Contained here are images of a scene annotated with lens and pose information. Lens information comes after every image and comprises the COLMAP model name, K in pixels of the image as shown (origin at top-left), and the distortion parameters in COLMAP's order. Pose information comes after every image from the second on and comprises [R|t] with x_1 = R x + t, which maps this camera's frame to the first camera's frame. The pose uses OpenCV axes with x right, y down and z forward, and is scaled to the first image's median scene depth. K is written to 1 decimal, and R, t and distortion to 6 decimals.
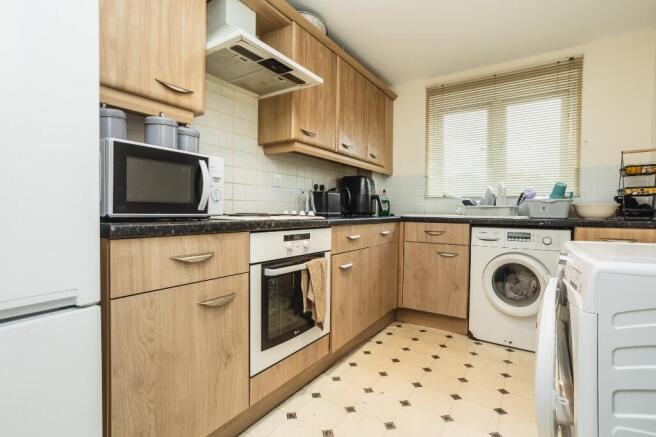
lens RADIAL K [[315.3, 0, 326.4], [0, 315.3, 214.5], [0, 0, 1]] dist [-0.005884, 0.004300]
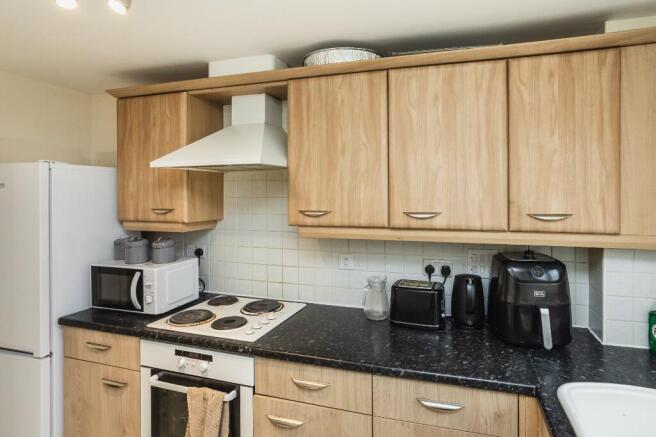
lens RADIAL K [[315.3, 0, 326.8], [0, 315.3, 214.4], [0, 0, 1]] dist [-0.005884, 0.004300]
pose [[0.308456, 0.011698, -0.951167, 1.008162], [-0.017725, 0.999821, 0.006549, -0.395846], [0.951074, 0.014839, 0.308608, 1.221829]]
